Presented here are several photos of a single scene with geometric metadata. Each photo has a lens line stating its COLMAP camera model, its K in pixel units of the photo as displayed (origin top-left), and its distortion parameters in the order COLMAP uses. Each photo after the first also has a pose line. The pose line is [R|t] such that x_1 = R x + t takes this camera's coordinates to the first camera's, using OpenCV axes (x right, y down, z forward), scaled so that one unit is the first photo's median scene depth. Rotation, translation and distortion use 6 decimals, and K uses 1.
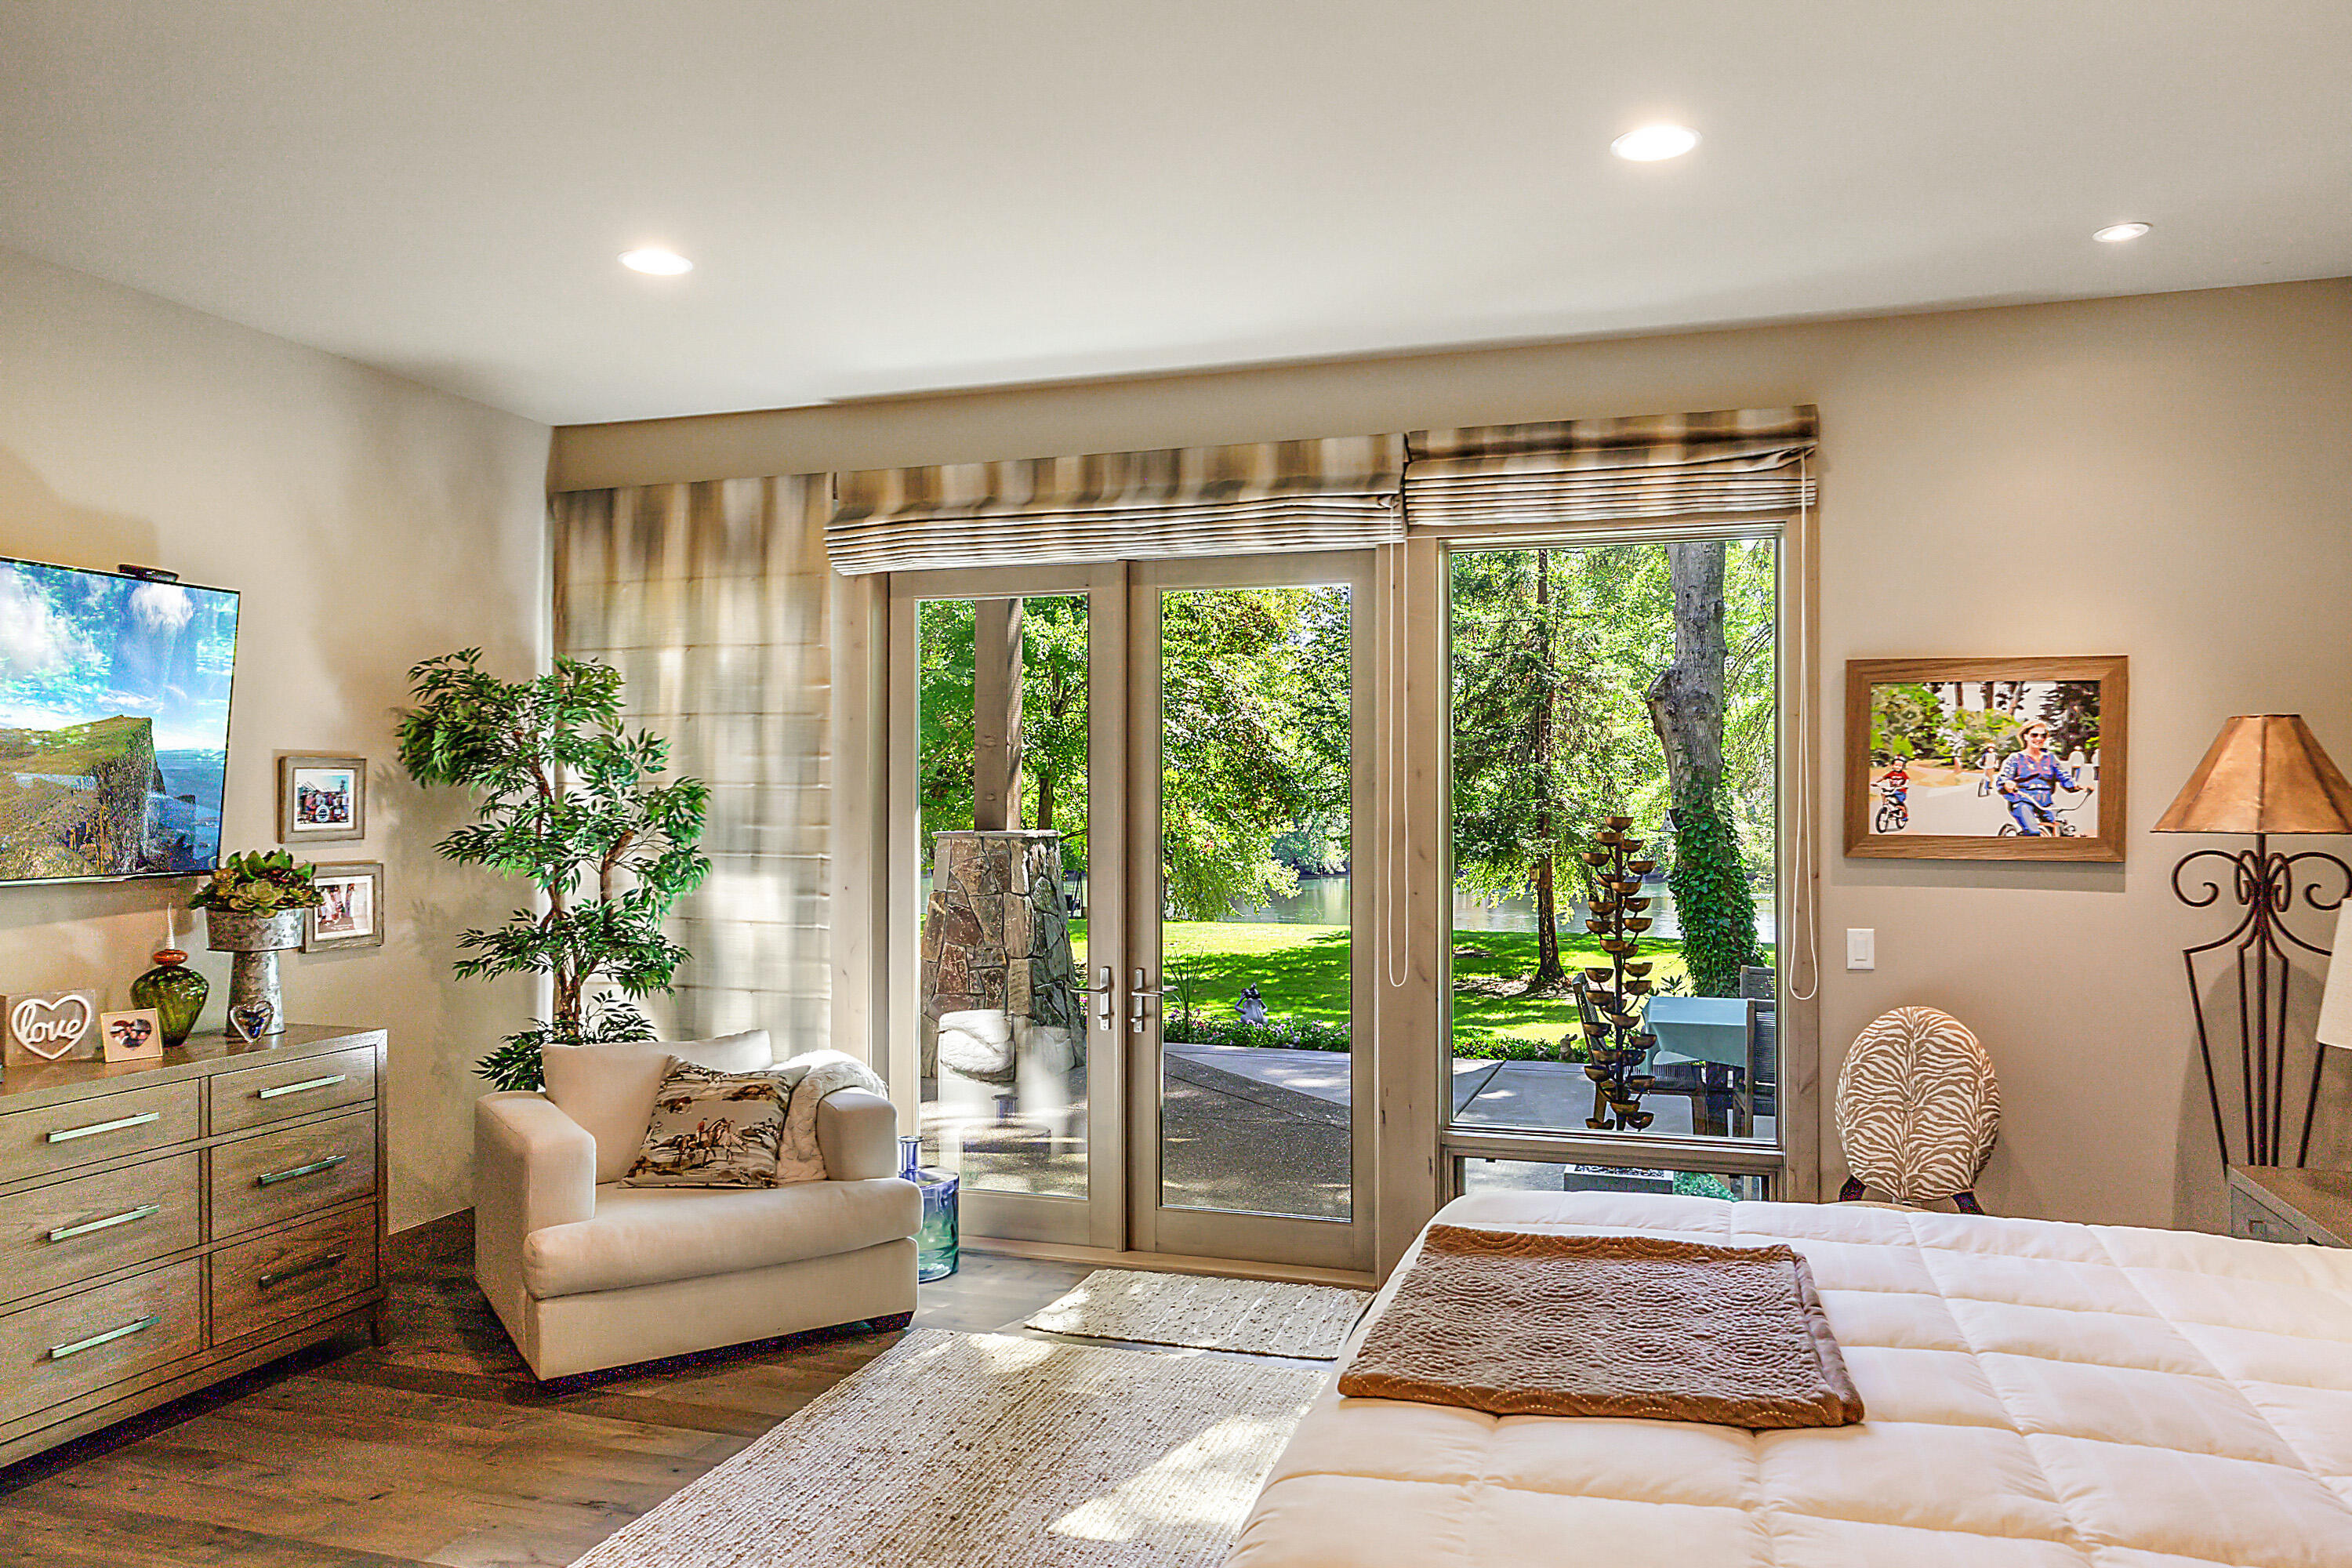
lens RADIAL K [[1575.8, 0, 1185.0], [0, 1575.8, 816.6], [0, 0, 1]] dist [-0.003795, -0.000197]
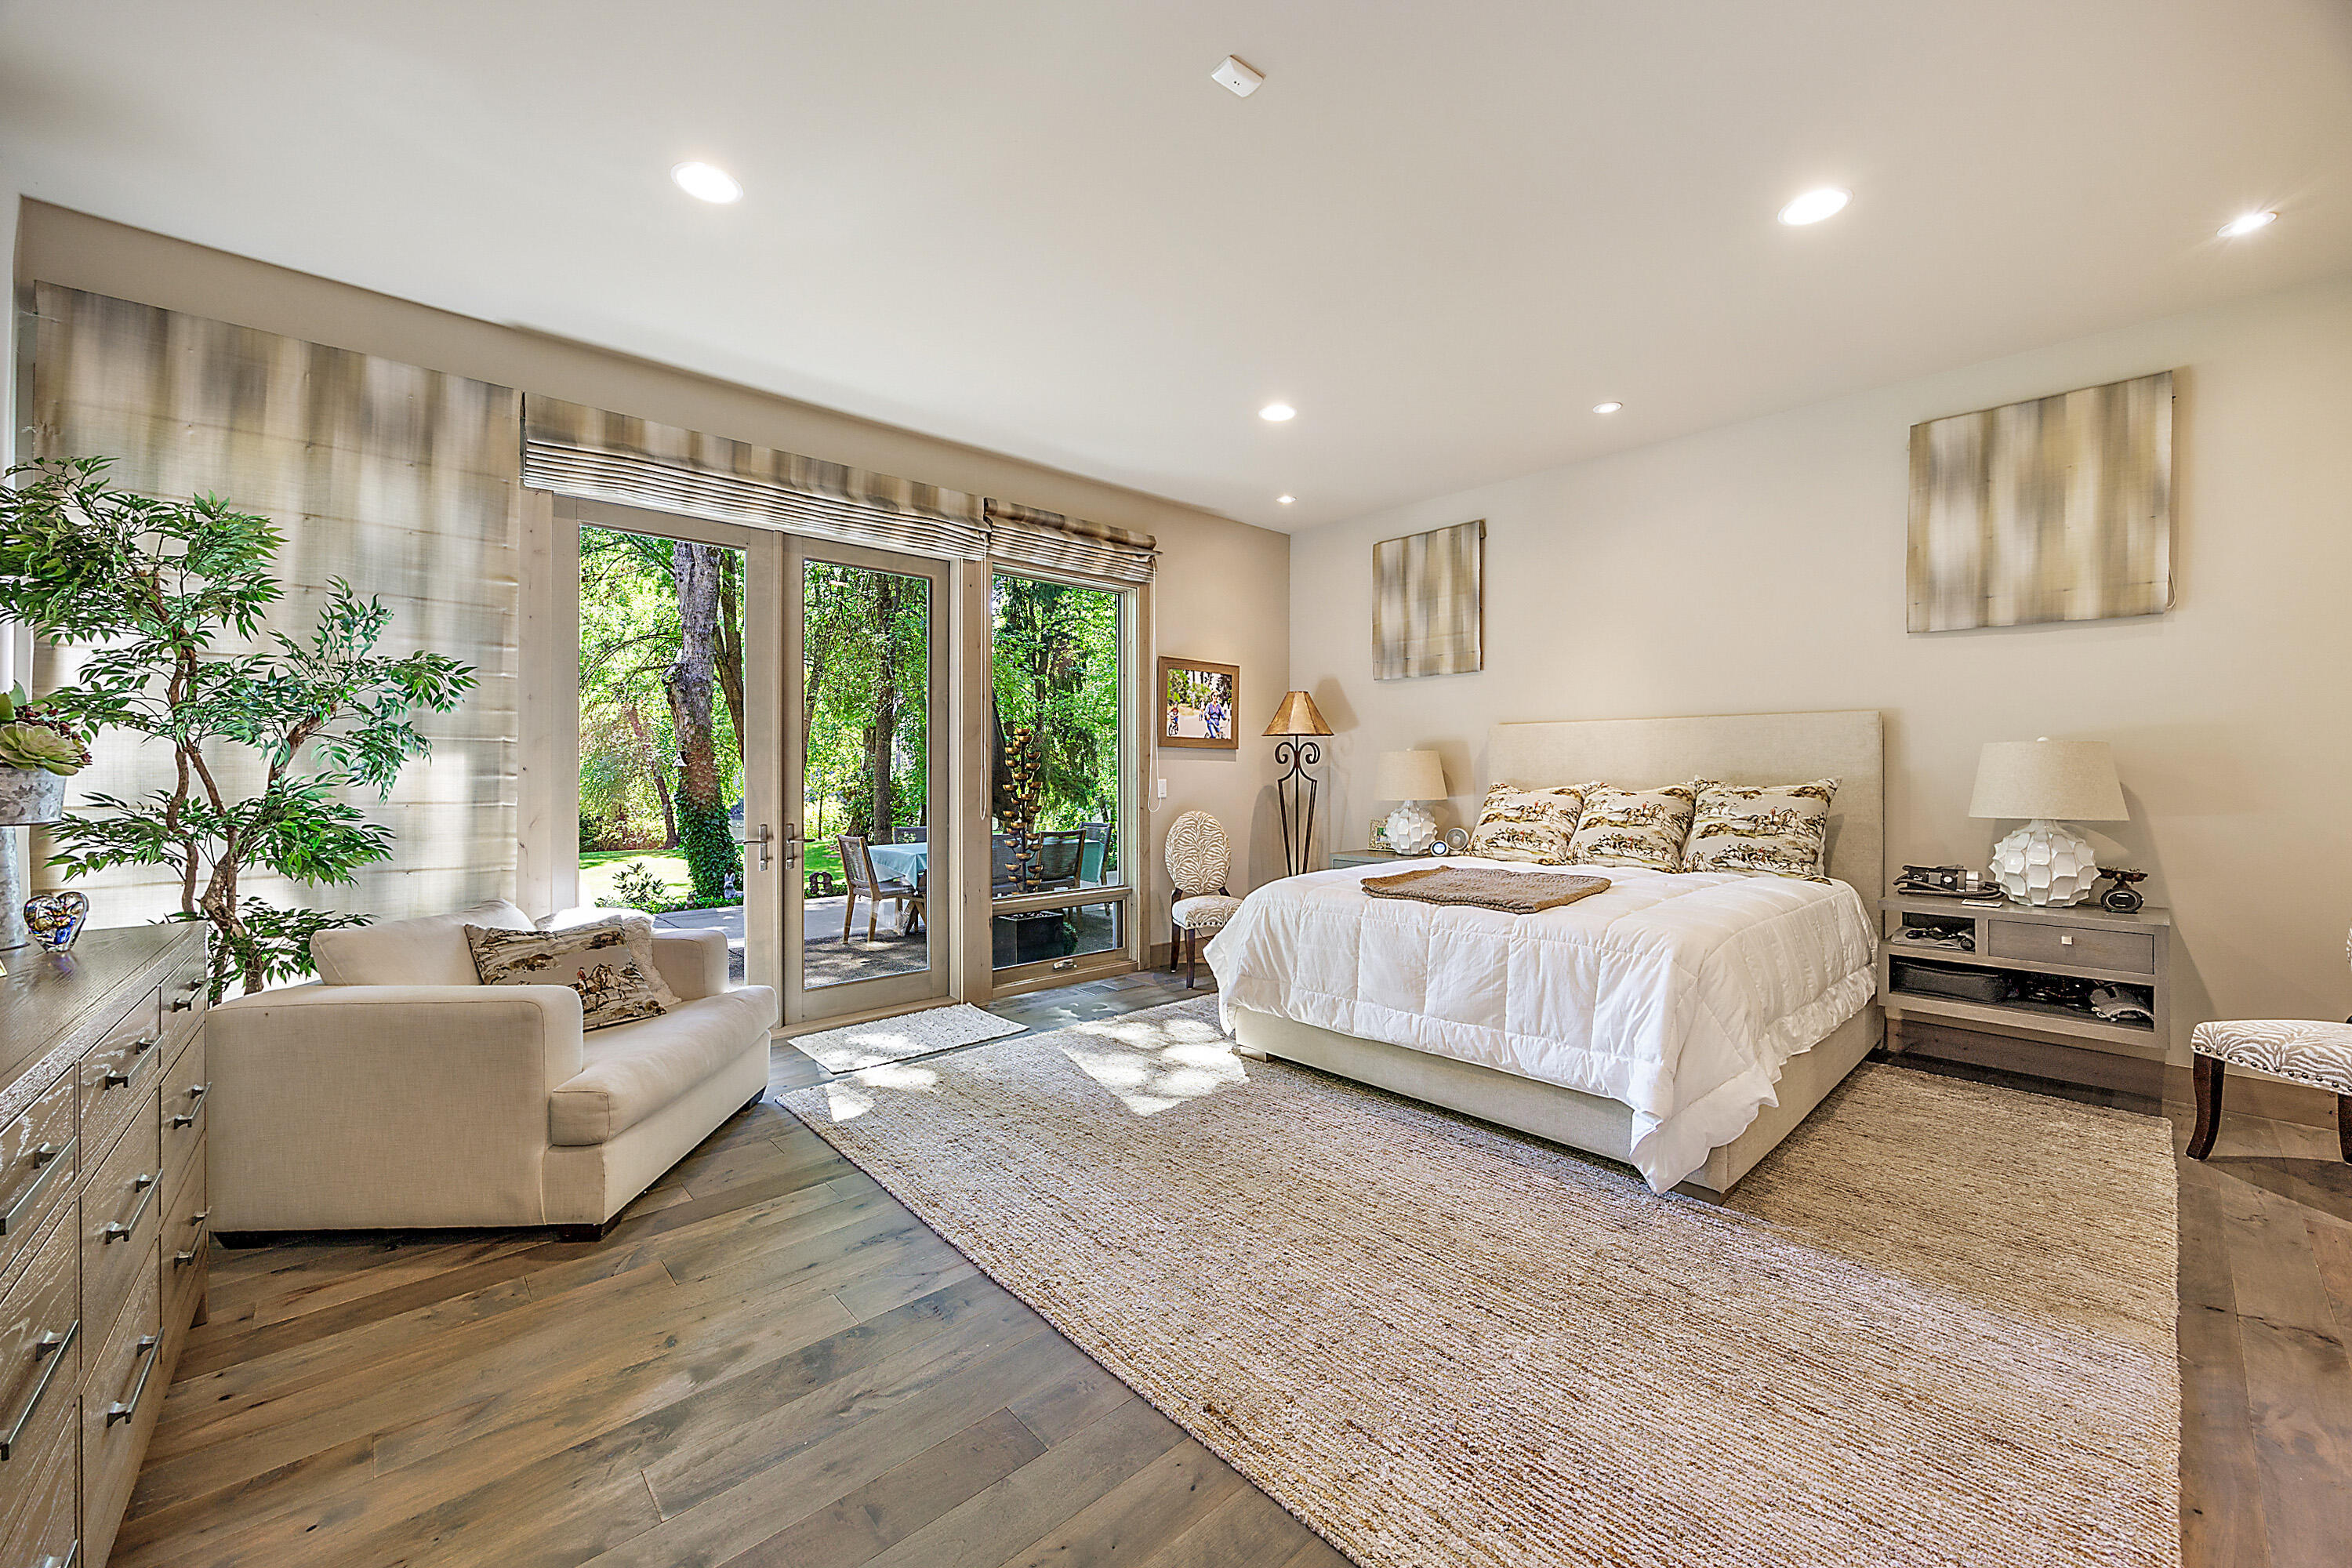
lens RADIAL K [[896.5, 0, 1178.3], [0, 896.5, 777.4], [0, 0, 1]] dist [-0.001333, -0.000106]
pose [[0.506176, -0.007661, 0.862396, -0.587884], [0.008196, 0.999958, 0.004072, 0.058614], [-0.862391, 0.005007, 0.506218, 0.316929]]
